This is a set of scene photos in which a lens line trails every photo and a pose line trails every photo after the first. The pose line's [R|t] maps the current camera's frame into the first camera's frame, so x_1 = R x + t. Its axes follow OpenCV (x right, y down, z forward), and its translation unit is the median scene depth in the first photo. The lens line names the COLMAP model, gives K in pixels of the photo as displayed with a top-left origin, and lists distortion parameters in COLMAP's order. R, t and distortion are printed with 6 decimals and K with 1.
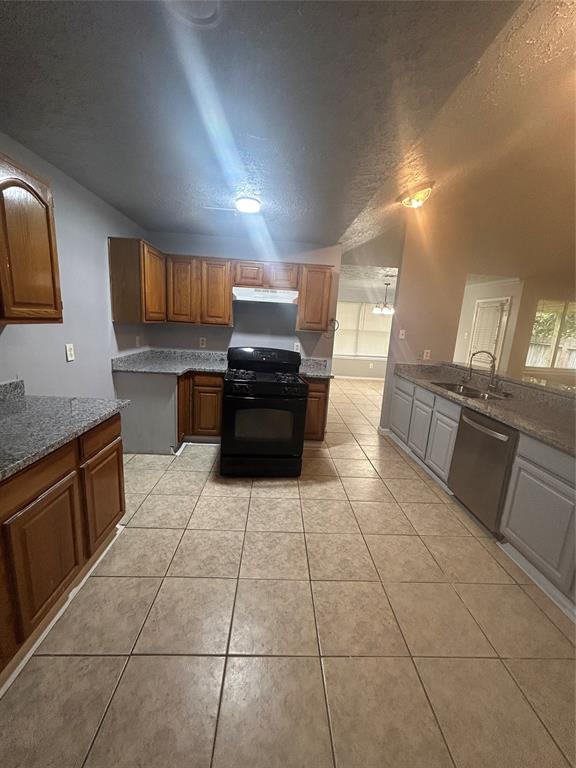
lens RADIAL K [[309.6, 0, 290.6], [0, 309.6, 381.7], [0, 0, 1]] dist [0.003188, 0.000065]
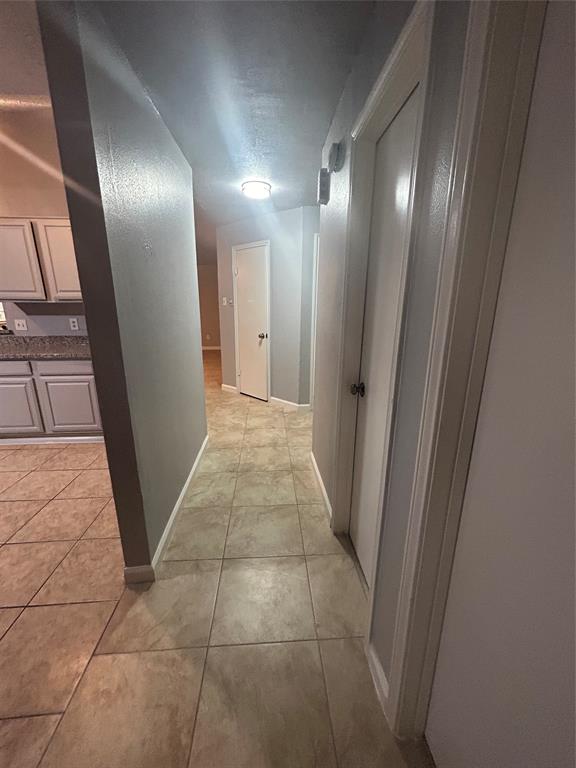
lens RADIAL K [[309.6, 0, 288.9], [0, 309.6, 385.4], [0, 0, 1]] dist [0.003188, 0.000065]
pose [[-0.038961, -0.316982, 0.947631, -0.470065], [0.185492, 0.929574, 0.318568, 0.065580], [-0.981873, 0.188190, 0.022580, -0.296500]]
